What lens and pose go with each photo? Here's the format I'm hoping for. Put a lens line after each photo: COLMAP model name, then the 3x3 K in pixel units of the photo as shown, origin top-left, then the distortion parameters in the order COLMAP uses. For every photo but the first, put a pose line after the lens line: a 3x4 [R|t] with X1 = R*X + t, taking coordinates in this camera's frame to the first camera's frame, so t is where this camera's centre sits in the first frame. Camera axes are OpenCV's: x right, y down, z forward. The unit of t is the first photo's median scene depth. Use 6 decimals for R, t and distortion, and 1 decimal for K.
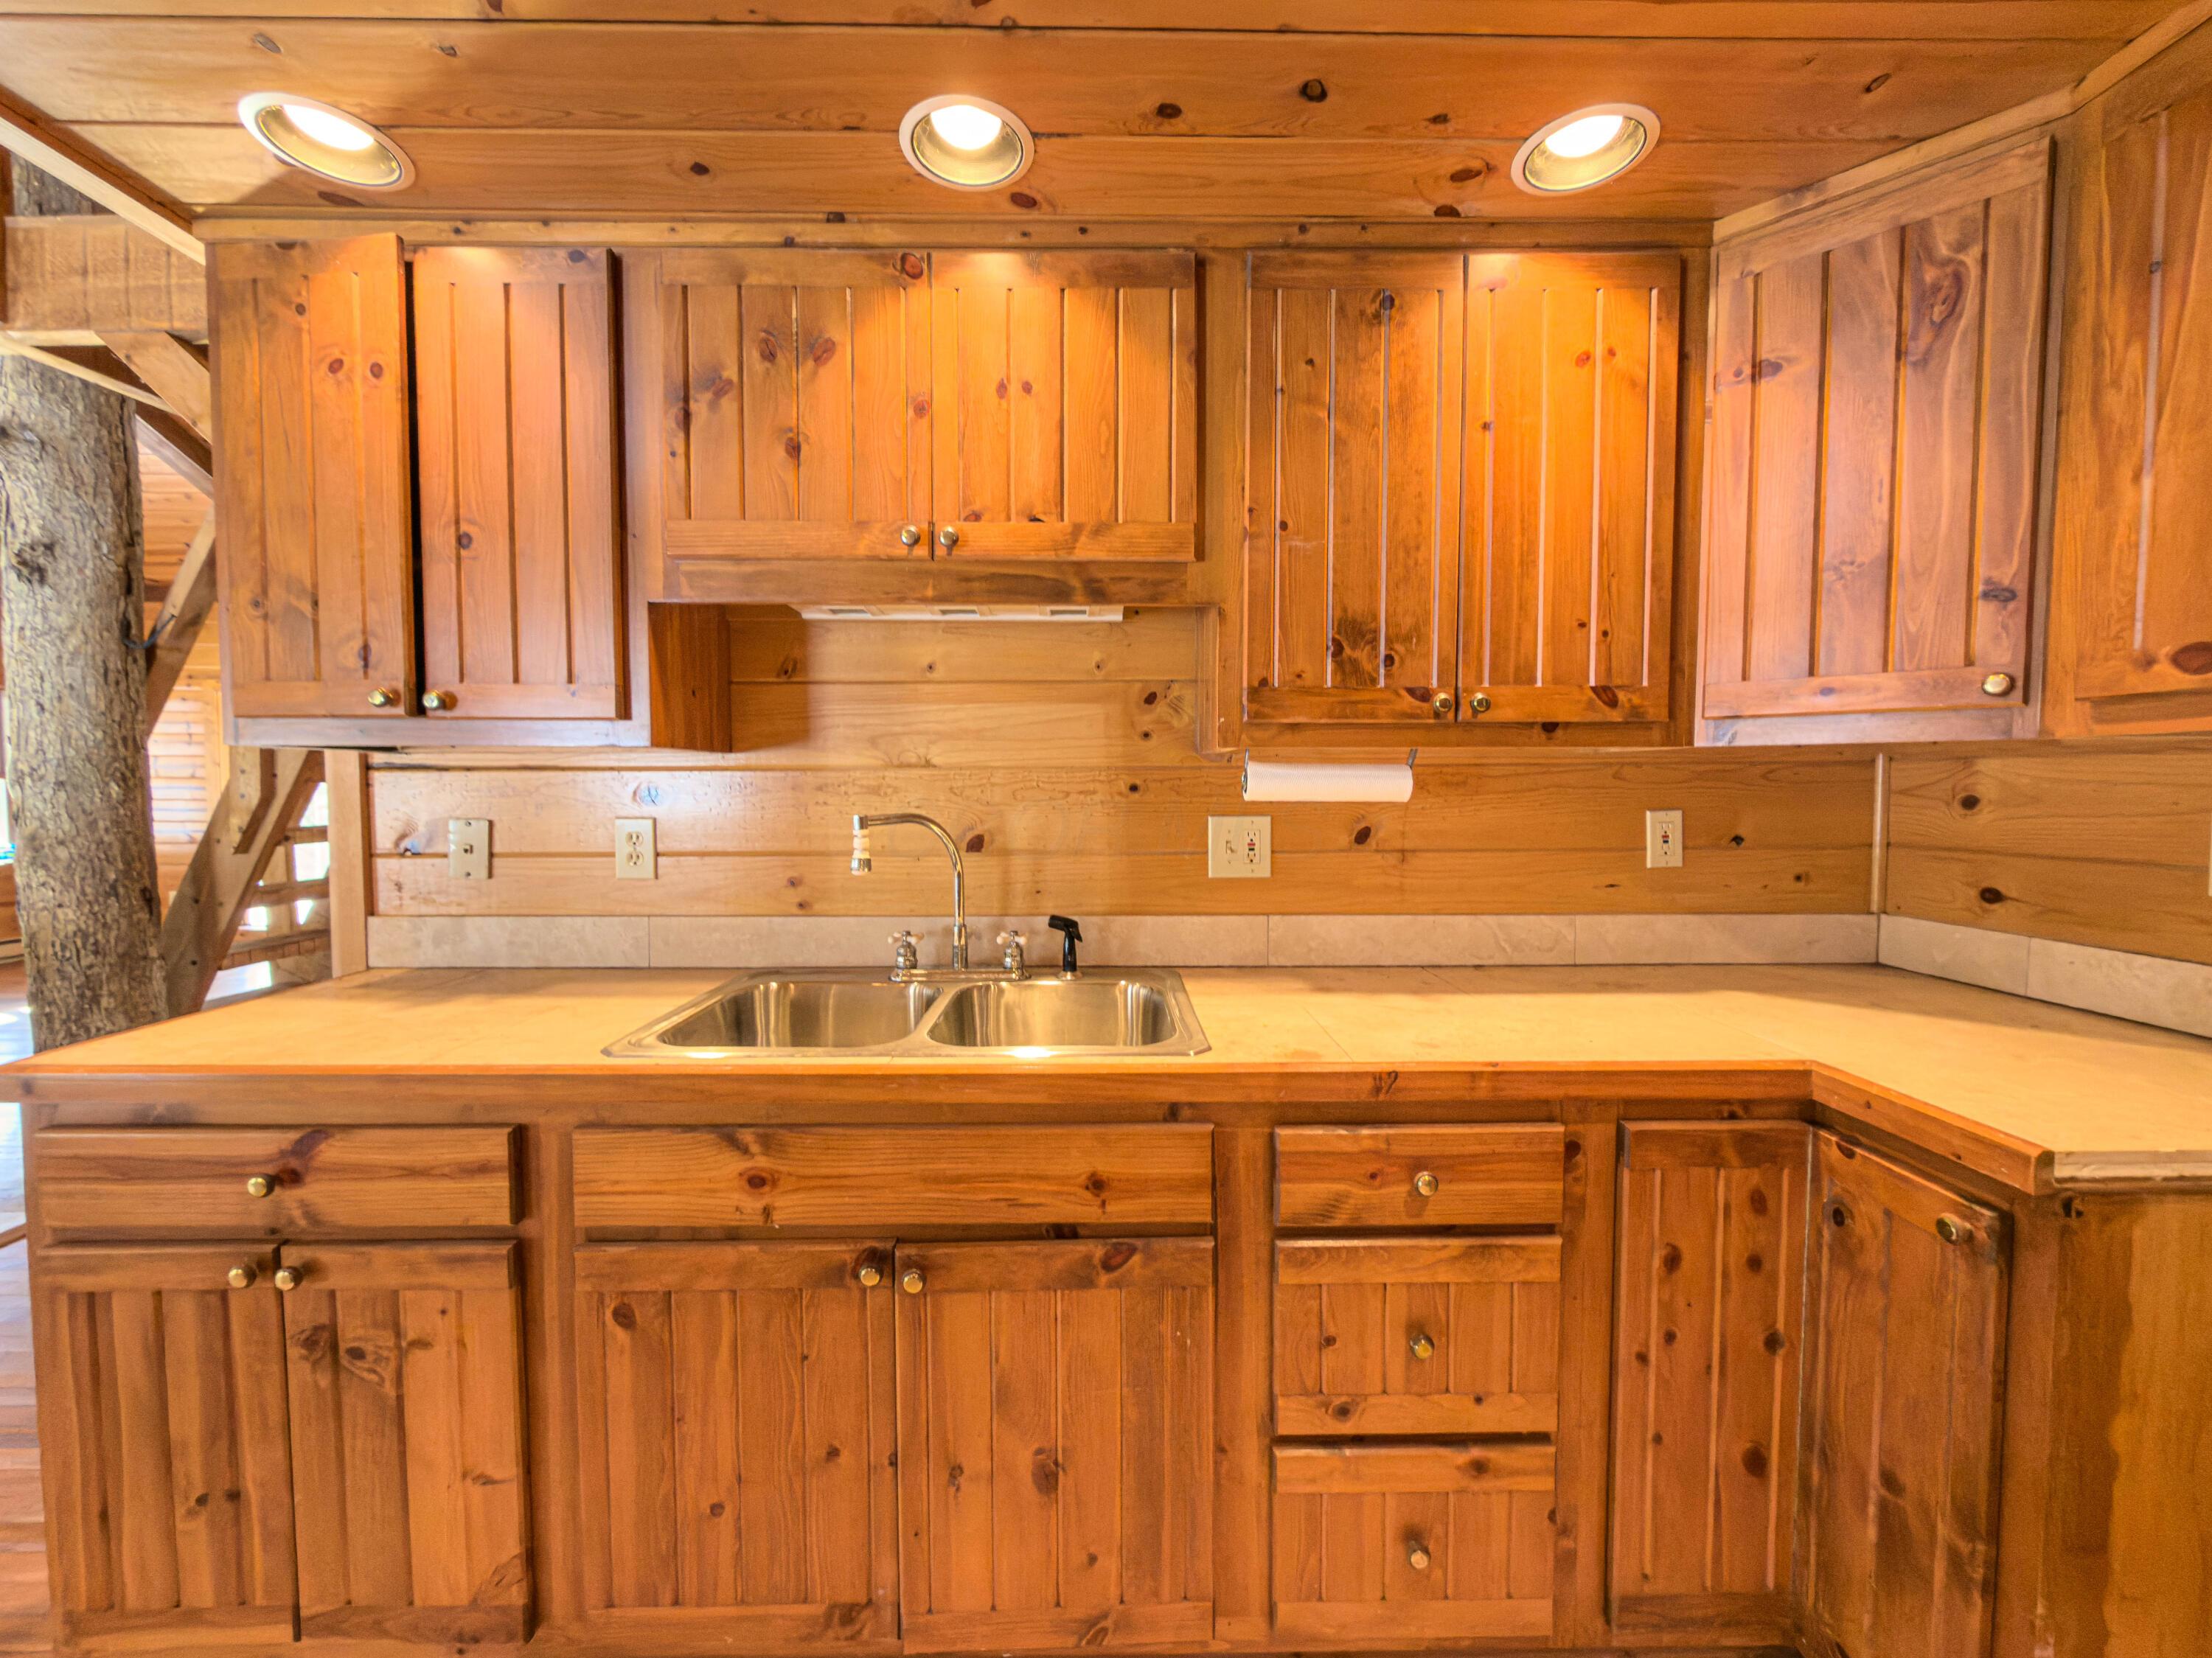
lens RADIAL K [[886.8, 0, 1110.2], [0, 886.8, 822.5], [0, 0, 1]] dist [0.001244, -0.003404]
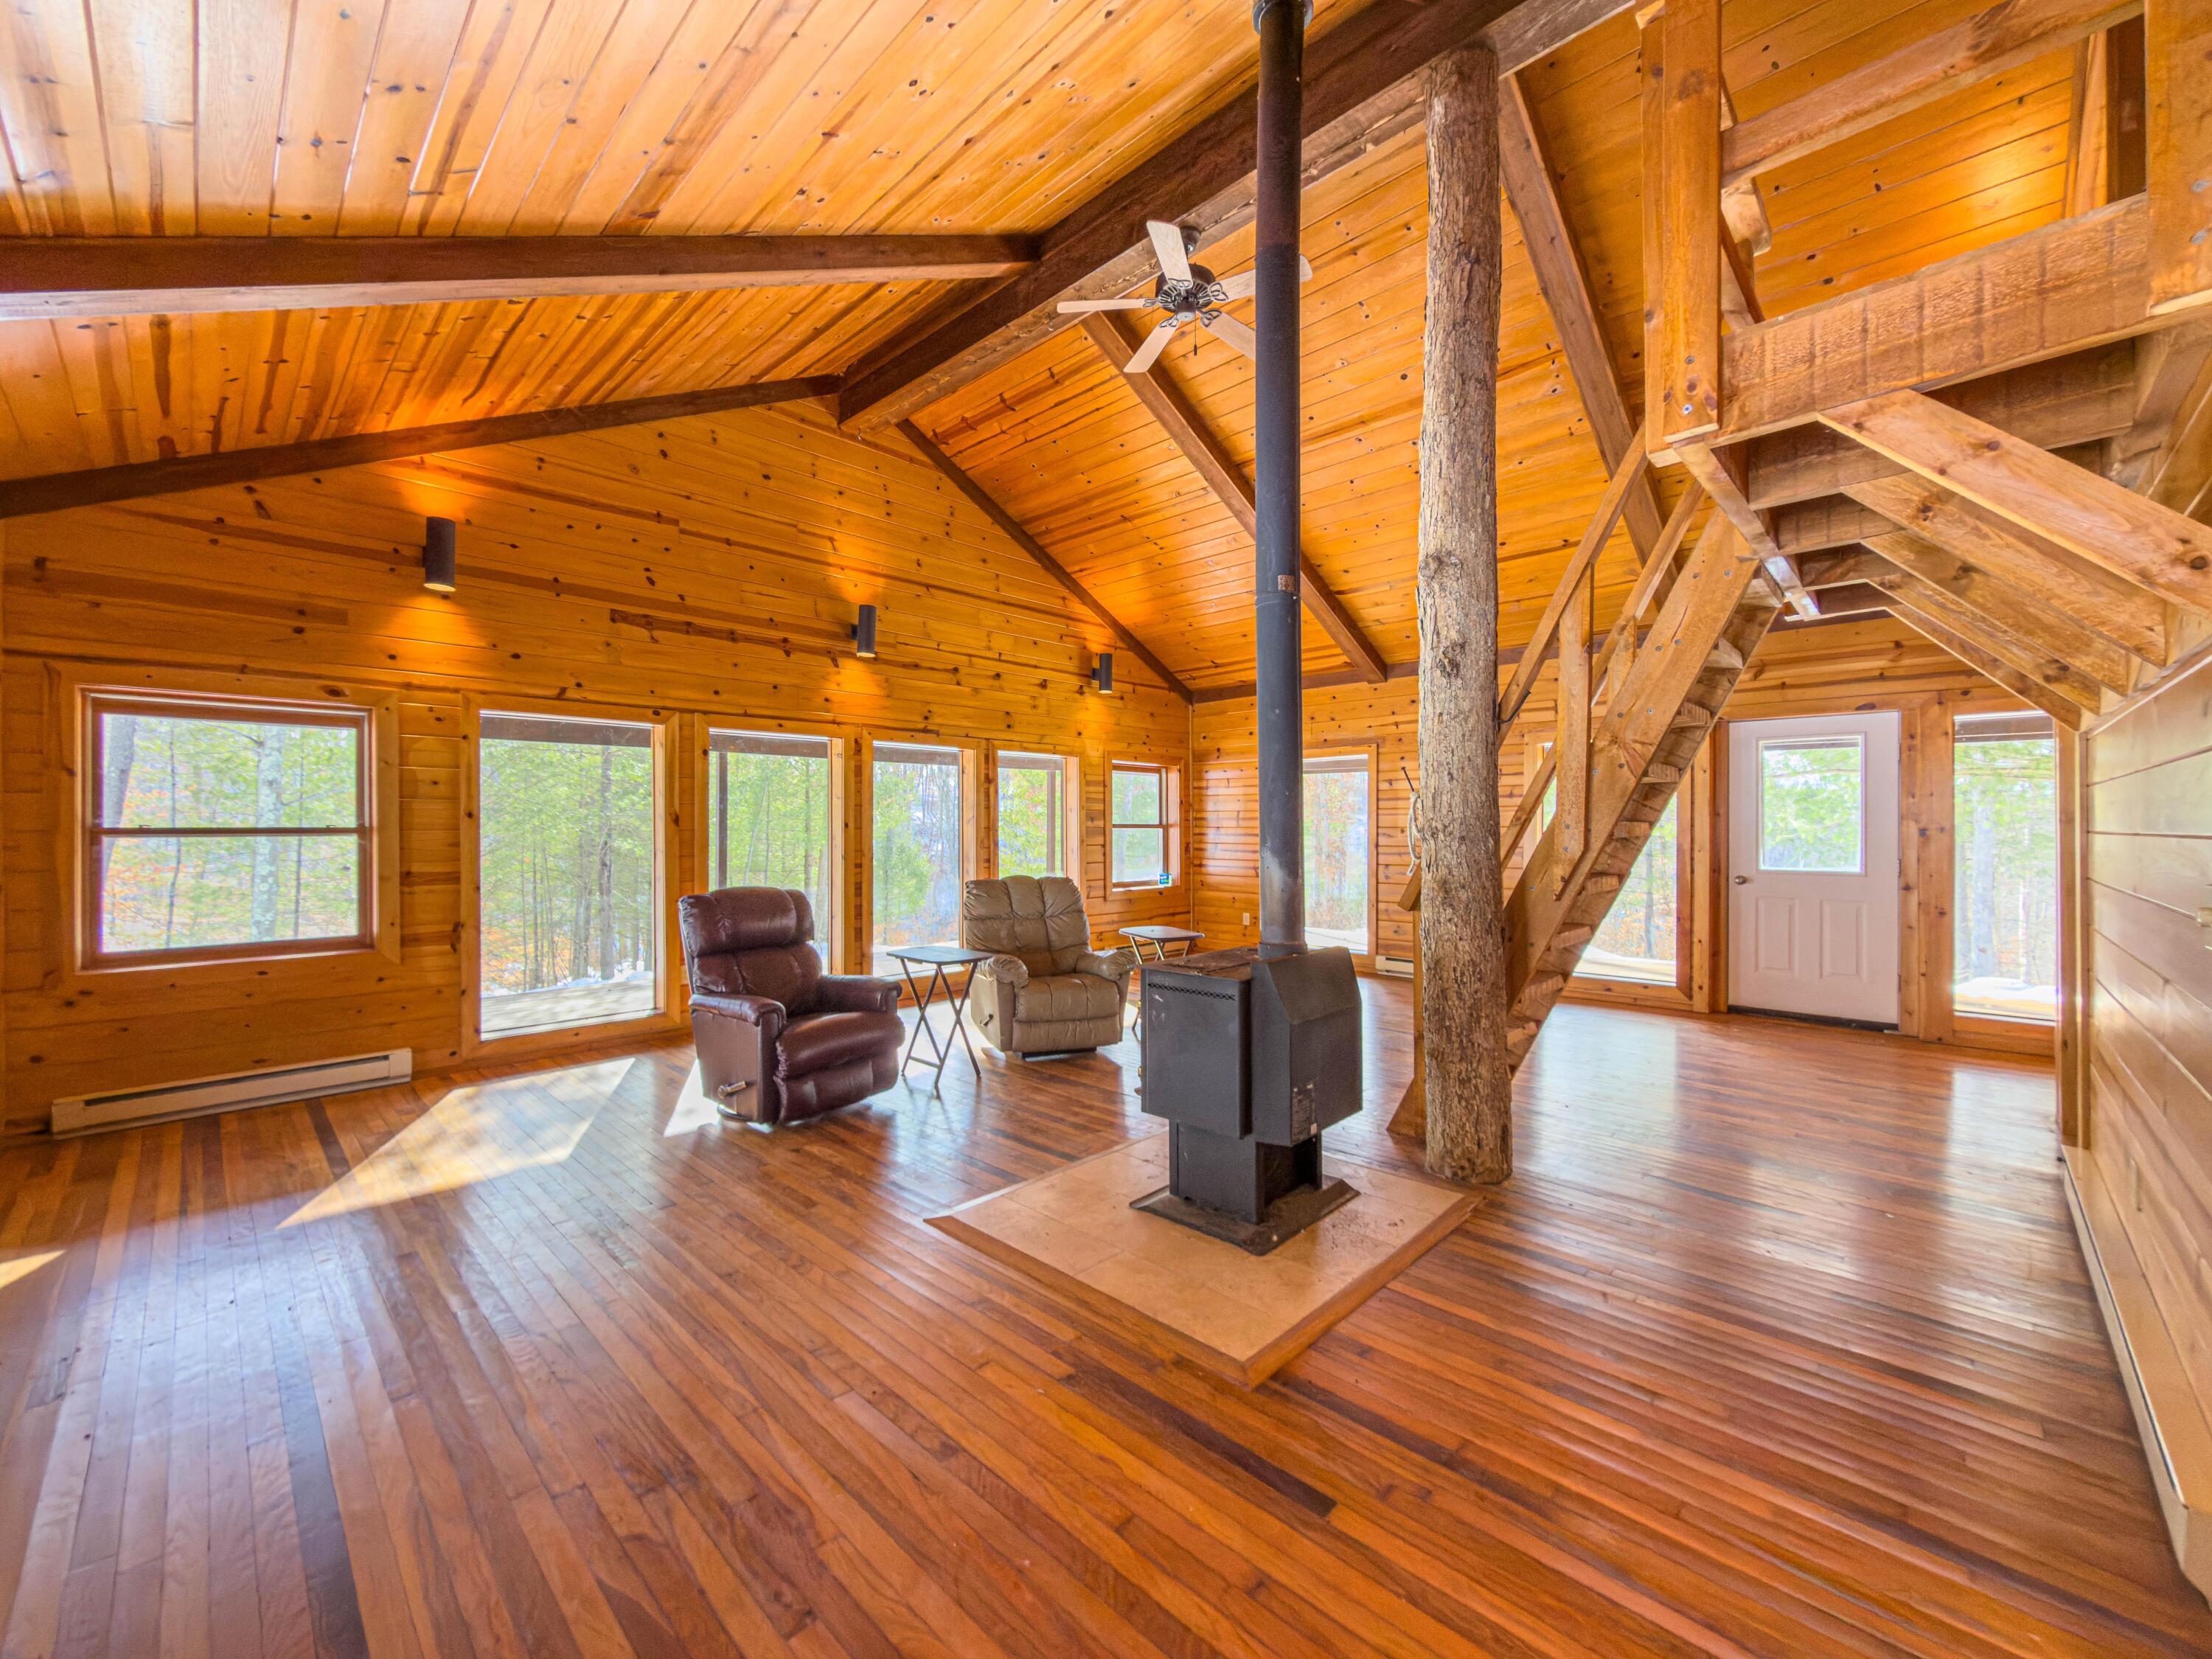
lens RADIAL K [[881.7, 0, 1092.4], [0, 881.7, 828.0], [0, 0, 1]] dist [-0.000661, -0.000003]
pose [[0.700204, -0.003063, -0.713936, -1.000767], [-0.030497, 0.998950, -0.034196, -0.001223], [0.713291, 0.045717, 0.699375, -0.320975]]
